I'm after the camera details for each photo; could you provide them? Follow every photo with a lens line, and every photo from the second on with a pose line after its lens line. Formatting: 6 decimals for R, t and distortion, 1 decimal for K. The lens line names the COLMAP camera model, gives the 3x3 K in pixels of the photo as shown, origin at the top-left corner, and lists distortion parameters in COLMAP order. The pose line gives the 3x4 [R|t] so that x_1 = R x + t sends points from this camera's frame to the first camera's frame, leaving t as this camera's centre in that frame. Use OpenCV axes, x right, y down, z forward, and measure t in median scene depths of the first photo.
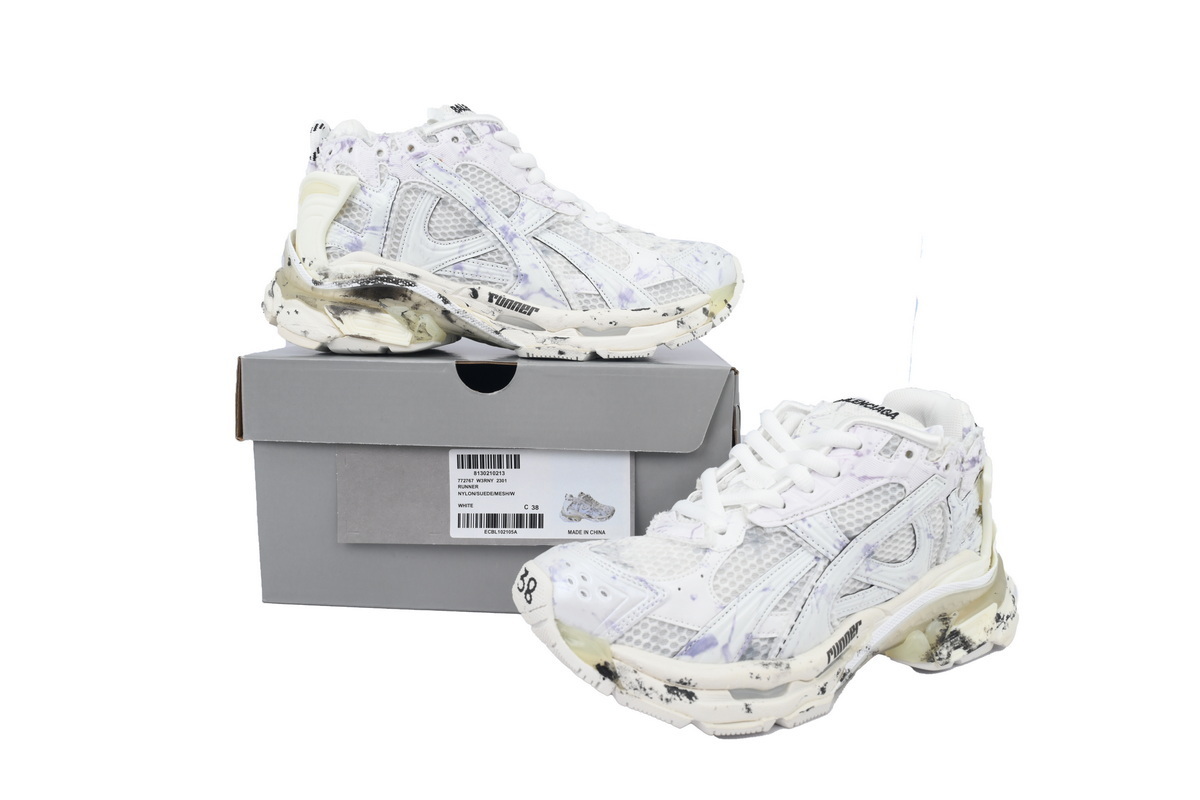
lens RADIAL K [[803.5, 0, 599.1], [0, 803.5, 400.6], [0, 0, 1]] dist [-0.025925, -0.002024]
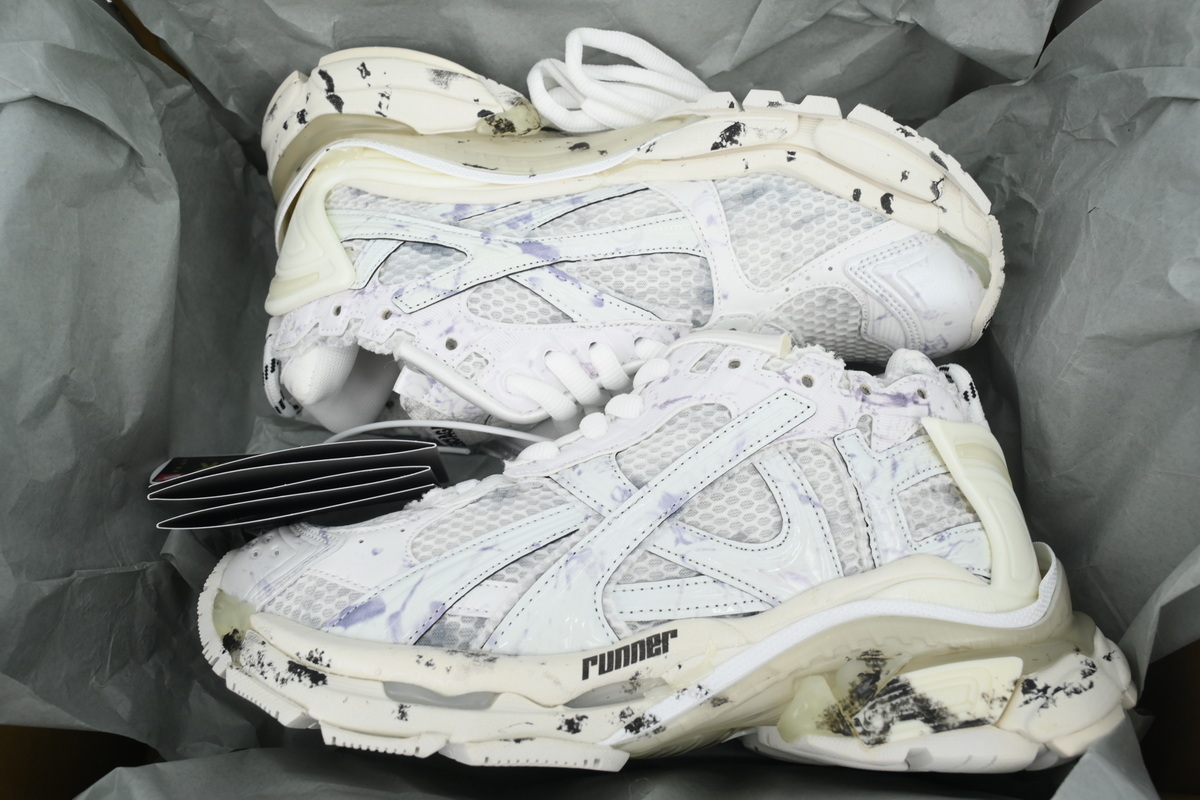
lens RADIAL K [[850.5, 0, 600.4], [0, 850.5, 396.0], [0, 0, 1]] dist [-0.007056, -0.001047]
pose [[0.893158, -0.170765, -0.416063, 0.585025], [-0.055373, 0.876321, -0.478535, 0.439224], [0.446322, 0.450446, 0.773237, 0.421038]]
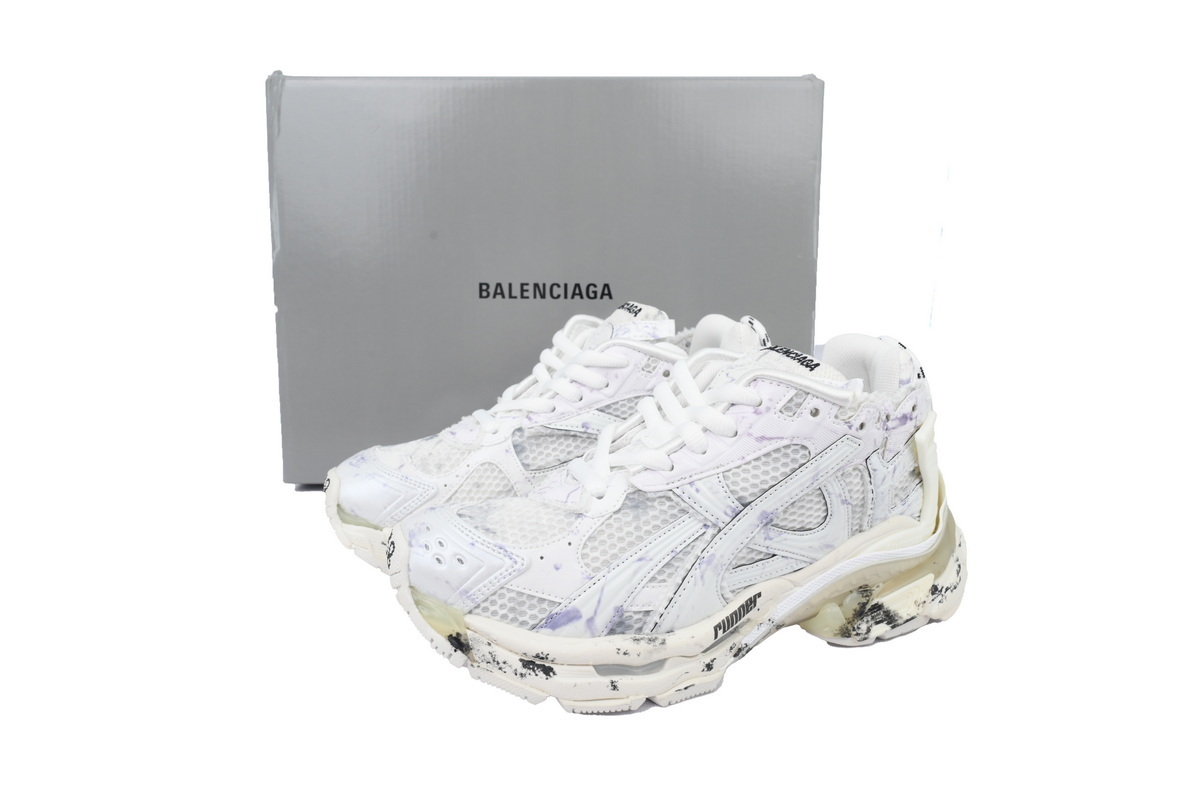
lens RADIAL K [[803.5, 0, 598.2], [0, 803.5, 405.6], [0, 0, 1]] dist [-0.025925, -0.002024]
pose [[0.995136, 0.004227, -0.098423, 0.238553], [0.004994, 0.995630, 0.093255, -0.024938], [0.098387, -0.093293, 0.990766, 0.096065]]
